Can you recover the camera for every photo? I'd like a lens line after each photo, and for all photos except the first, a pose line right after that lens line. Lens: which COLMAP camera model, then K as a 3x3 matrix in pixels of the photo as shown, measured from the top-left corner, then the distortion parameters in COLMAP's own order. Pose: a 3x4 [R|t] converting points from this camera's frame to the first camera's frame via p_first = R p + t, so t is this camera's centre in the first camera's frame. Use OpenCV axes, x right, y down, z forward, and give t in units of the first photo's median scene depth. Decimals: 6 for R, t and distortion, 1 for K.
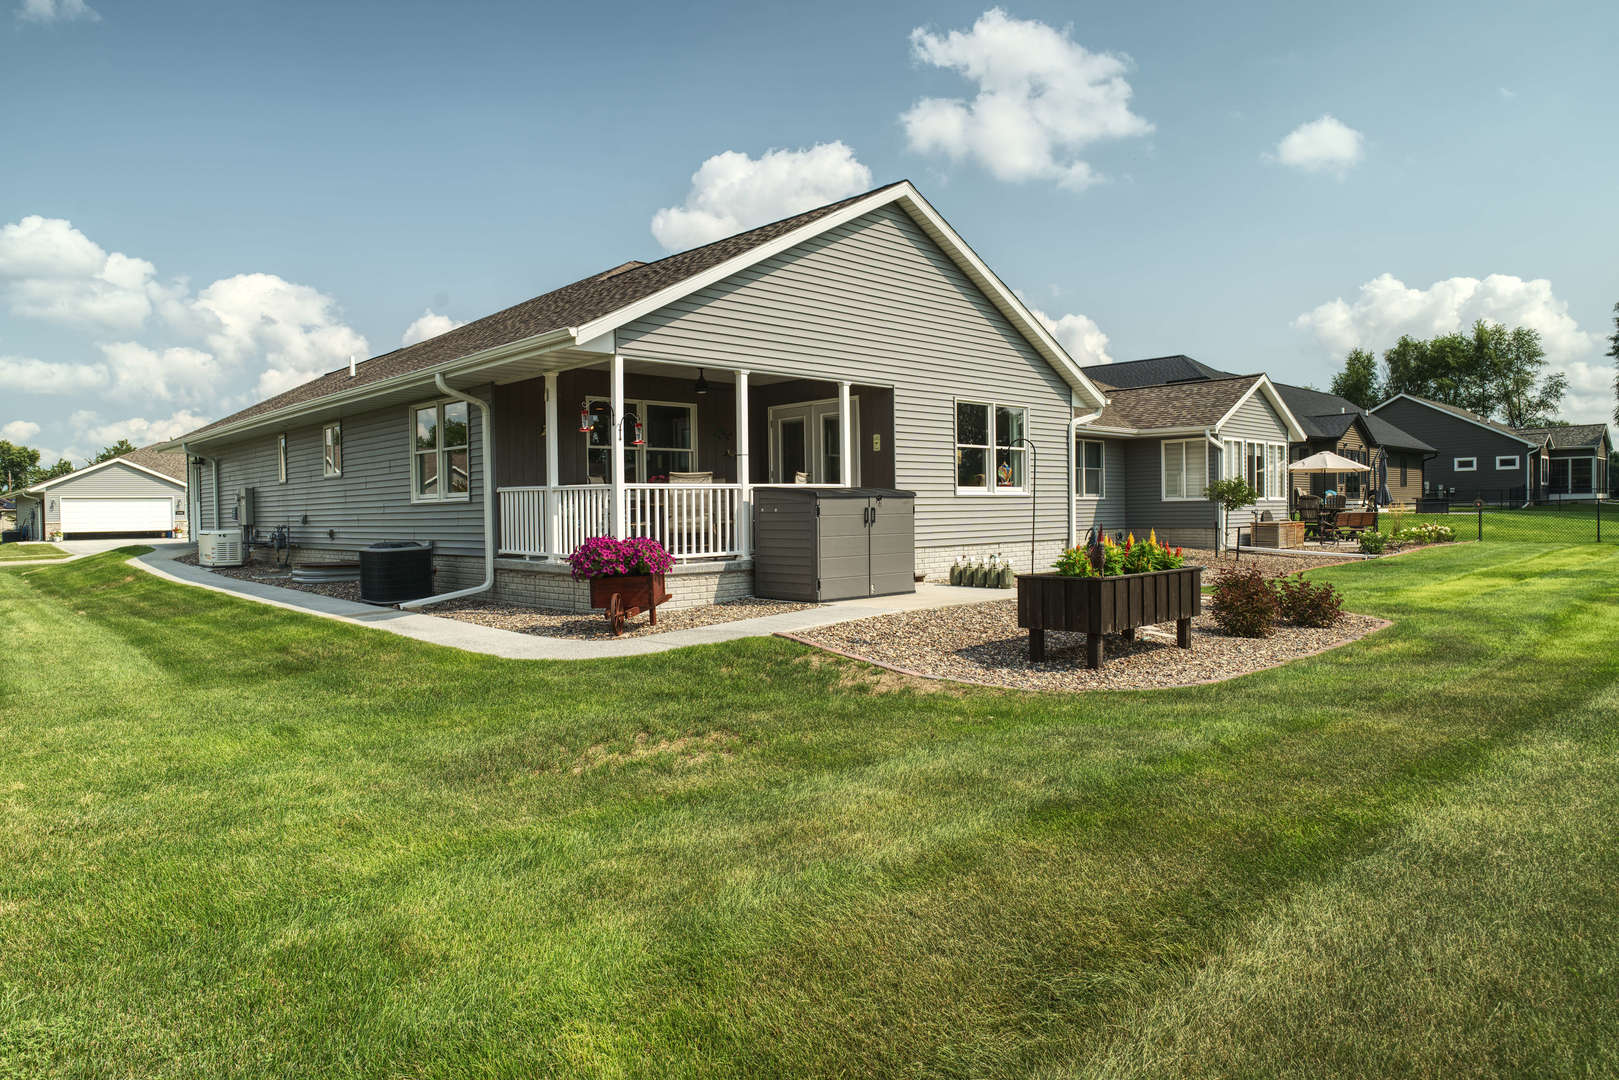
lens RADIAL K [[1019.4, 0, 809.5], [0, 1019.4, 540.0], [0, 0, 1]] dist [-0.052521, 0.000766]
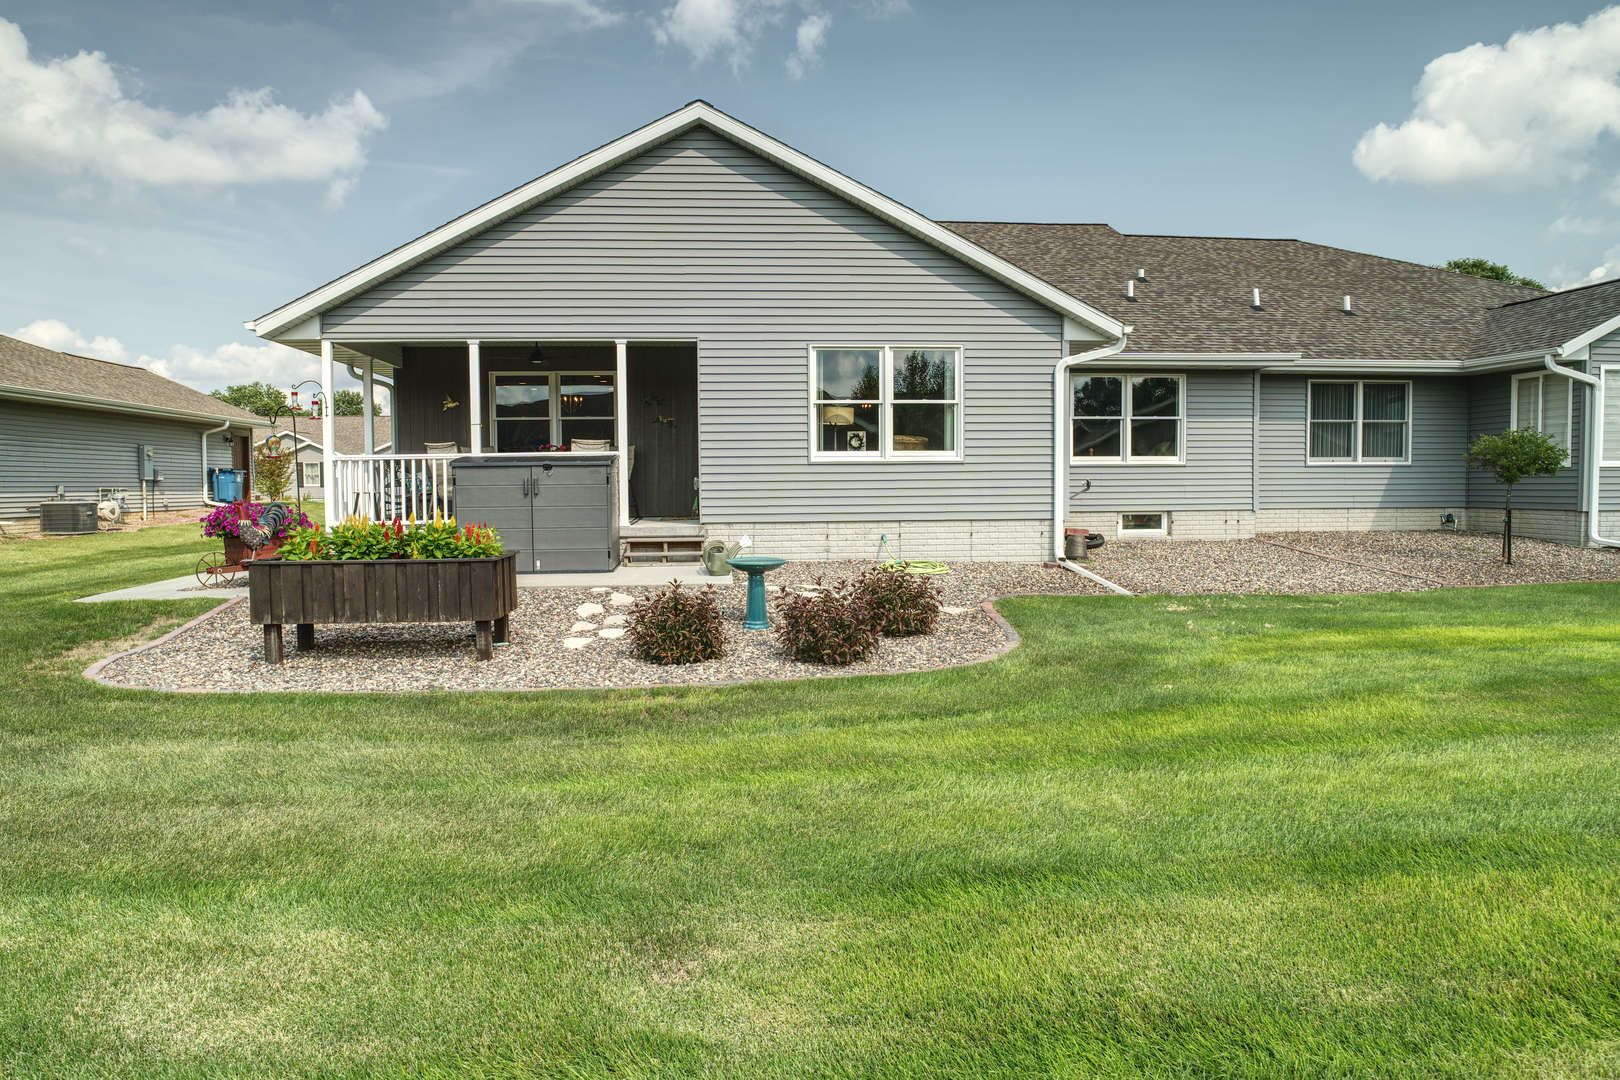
lens RADIAL K [[1020.0, 0, 810.0], [0, 1020.0, 540.0], [0, 0, 1]] dist [-0.052521, 0.000766]
pose [[0.769026, 0.047196, -0.637473, 0.692467], [-0.022344, 0.998646, 0.046981, -0.020040], [0.638827, -0.021886, 0.769039, 0.363390]]
